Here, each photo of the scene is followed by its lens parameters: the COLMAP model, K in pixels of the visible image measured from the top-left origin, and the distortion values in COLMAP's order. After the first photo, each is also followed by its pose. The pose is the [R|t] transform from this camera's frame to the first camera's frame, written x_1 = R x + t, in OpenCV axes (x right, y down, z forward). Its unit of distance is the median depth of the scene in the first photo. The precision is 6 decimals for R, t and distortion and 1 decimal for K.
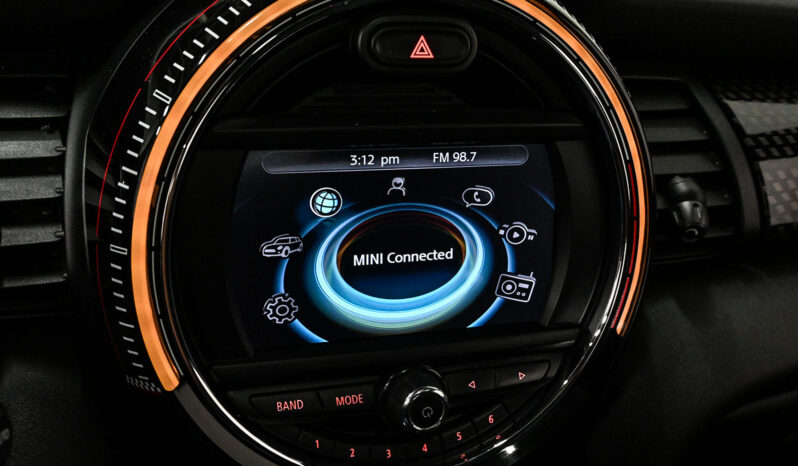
lens RADIAL K [[892.1, 0, 399.0], [0, 892.1, 233.0], [0, 0, 1]] dist [0.019265, 0.016074]
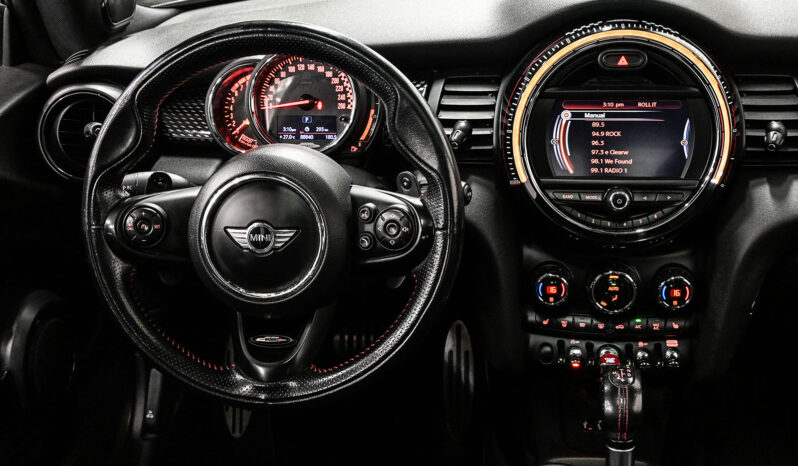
lens RADIAL K [[995.7, 0, 399.0], [0, 995.7, 233.0], [0, 0, 1]] dist [0.020114, 0.039720]
pose [[0.889807, 0.053848, -0.453149, 0.773210], [-0.081135, 0.995860, -0.040979, 0.460382], [0.449066, 0.073230, 0.890492, -1.834703]]
